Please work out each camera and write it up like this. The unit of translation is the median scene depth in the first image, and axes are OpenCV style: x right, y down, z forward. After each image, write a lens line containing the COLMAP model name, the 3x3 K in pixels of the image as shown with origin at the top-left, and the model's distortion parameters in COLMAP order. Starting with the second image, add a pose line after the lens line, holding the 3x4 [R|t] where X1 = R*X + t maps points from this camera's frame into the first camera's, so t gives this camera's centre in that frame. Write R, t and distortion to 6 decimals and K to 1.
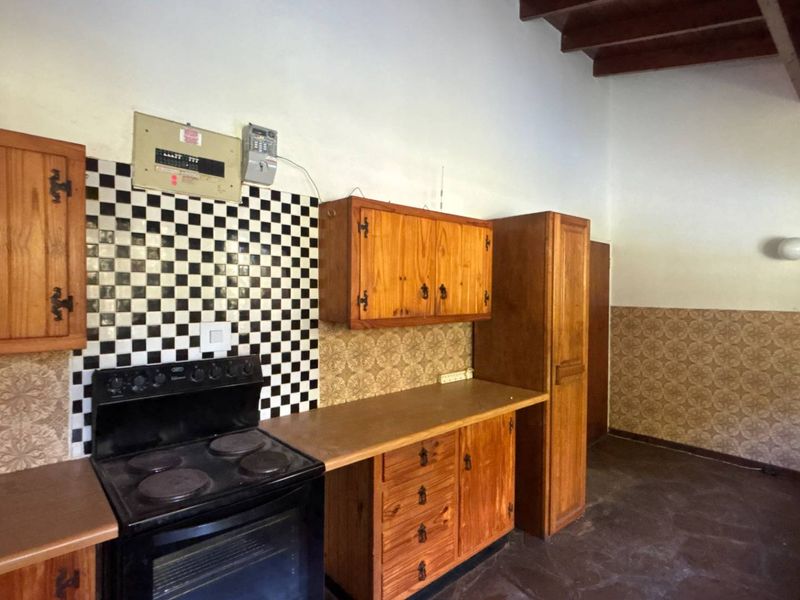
lens RADIAL K [[432.2, 0, 403.7], [0, 432.2, 299.6], [0, 0, 1]] dist [-0.002685, -0.001241]
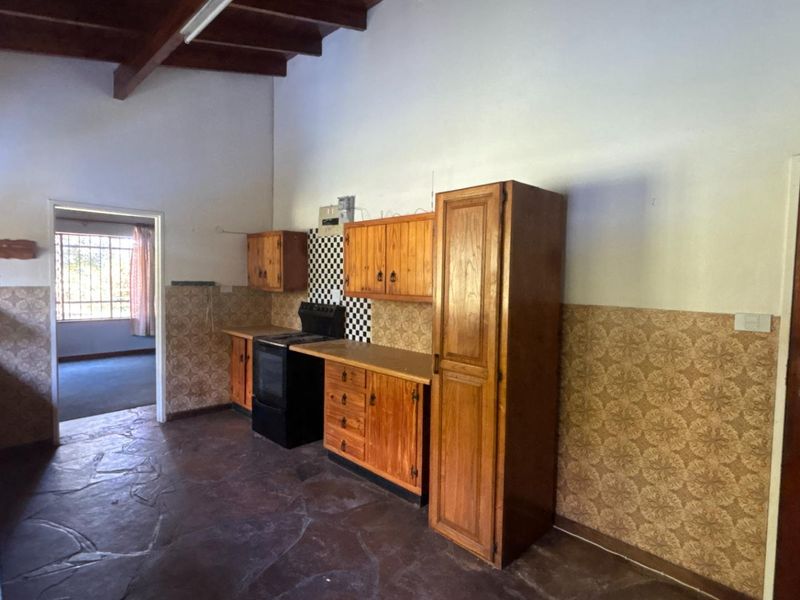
lens RADIAL K [[432.2, 0, 403.7], [0, 432.2, 299.6], [0, 0, 1]] dist [-0.002685, -0.001241]
pose [[0.046871, 0.045988, -0.997842, 1.696355], [-0.045404, 0.998005, 0.043863, -0.008785], [0.997869, 0.043250, 0.048866, 1.140947]]
